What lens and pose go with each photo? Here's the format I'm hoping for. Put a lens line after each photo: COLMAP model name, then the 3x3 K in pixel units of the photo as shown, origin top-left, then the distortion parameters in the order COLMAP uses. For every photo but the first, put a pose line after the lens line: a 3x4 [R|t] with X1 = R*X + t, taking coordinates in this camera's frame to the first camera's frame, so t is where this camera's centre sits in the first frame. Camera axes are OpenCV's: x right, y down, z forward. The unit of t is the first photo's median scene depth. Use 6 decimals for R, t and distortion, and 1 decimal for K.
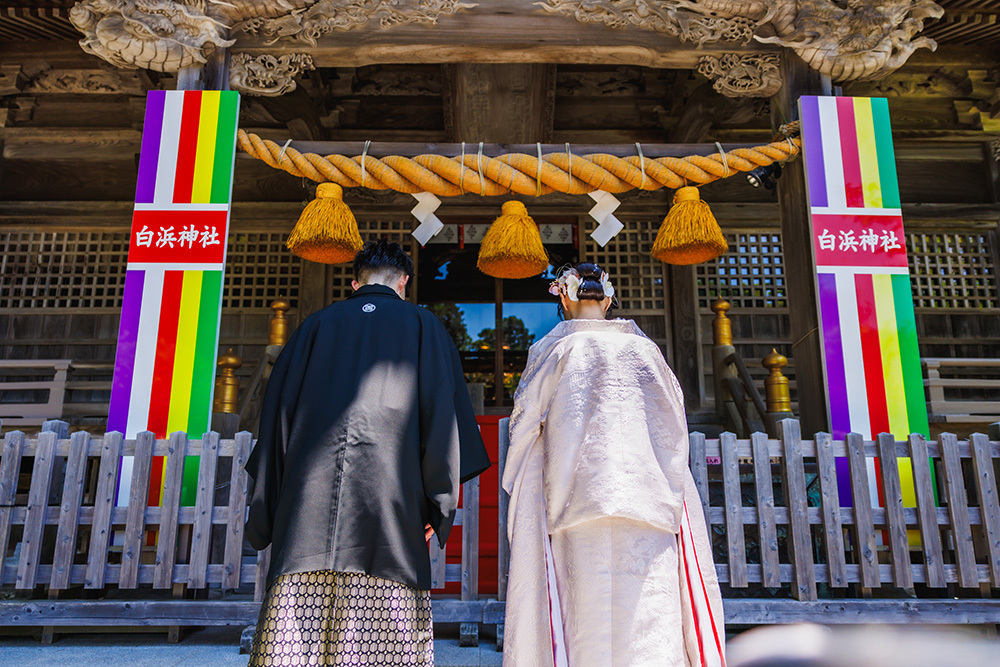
lens RADIAL K [[699.1, 0, 500.0], [0, 699.1, 333.5], [0, 0, 1]] dist [0.005394, 0.002419]
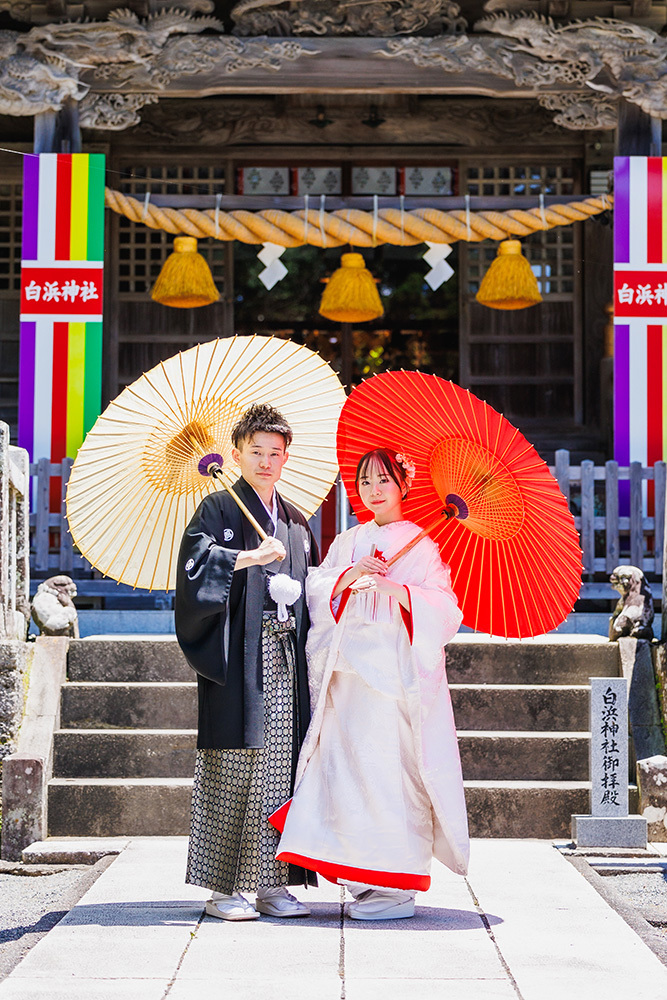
lens RADIAL K [[3359.5, 0, 333.5], [0, 3359.5, 500.0], [0, 0, 1]] dist [-0.071603, -0.202185]
pose [[0.999747, 0.004845, -0.021985, 0.108163], [-0.001443, 0.988351, 0.152184, -0.608146], [0.022466, -0.152114, 0.988108, -4.288864]]
